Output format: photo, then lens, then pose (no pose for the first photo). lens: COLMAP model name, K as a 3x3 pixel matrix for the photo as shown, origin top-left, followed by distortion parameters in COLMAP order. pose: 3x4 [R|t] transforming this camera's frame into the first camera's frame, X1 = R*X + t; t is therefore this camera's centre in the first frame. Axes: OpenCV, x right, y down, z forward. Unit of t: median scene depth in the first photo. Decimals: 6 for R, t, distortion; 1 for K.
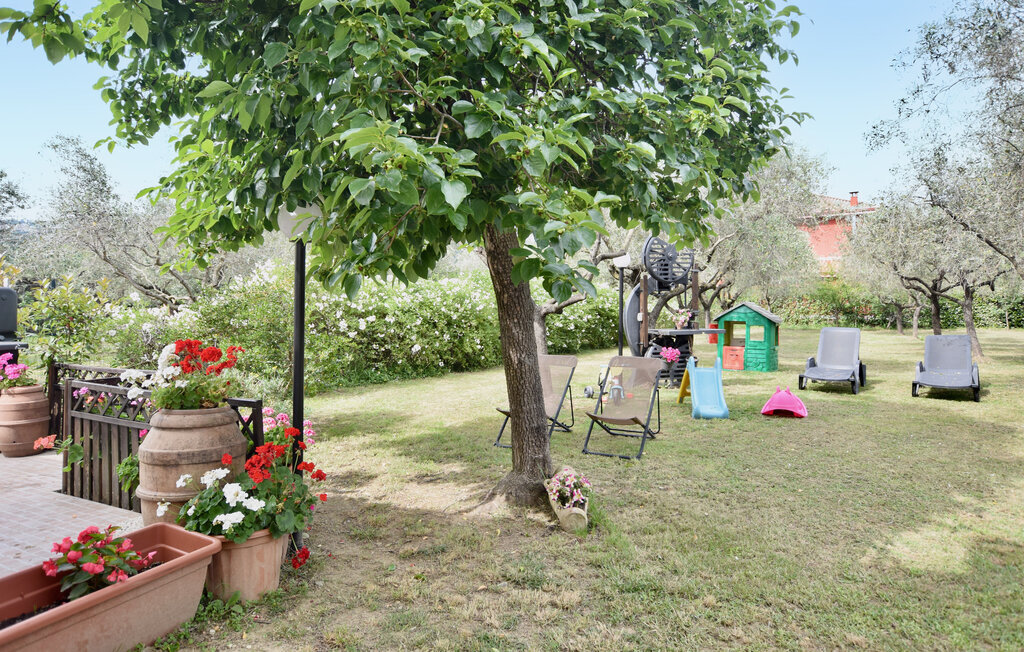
lens RADIAL K [[604.6, 0, 511.7], [0, 604.6, 259.7], [0, 0, 1]] dist [-0.005427, -0.001455]
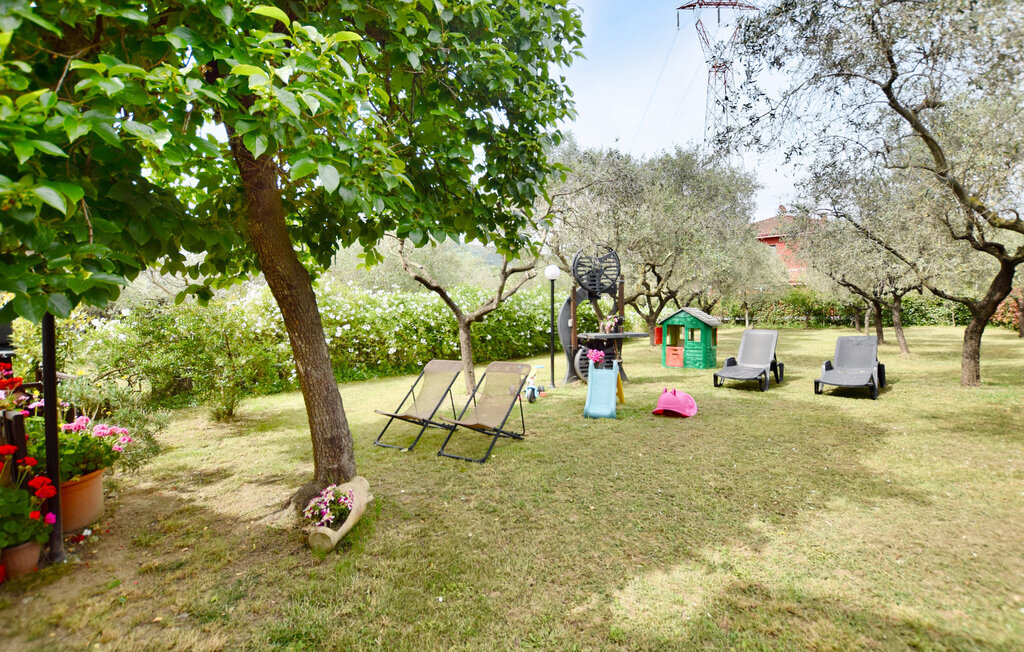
lens RADIAL K [[472.8, 0, 510.3], [0, 472.8, 280.4], [0, 0, 1]] dist [-0.024661, -0.000096]
pose [[0.995677, -0.019224, -0.090868, 0.156607], [0.020026, 0.999768, 0.007916, 0.004943], [0.090695, -0.009701, 0.995831, 0.093079]]
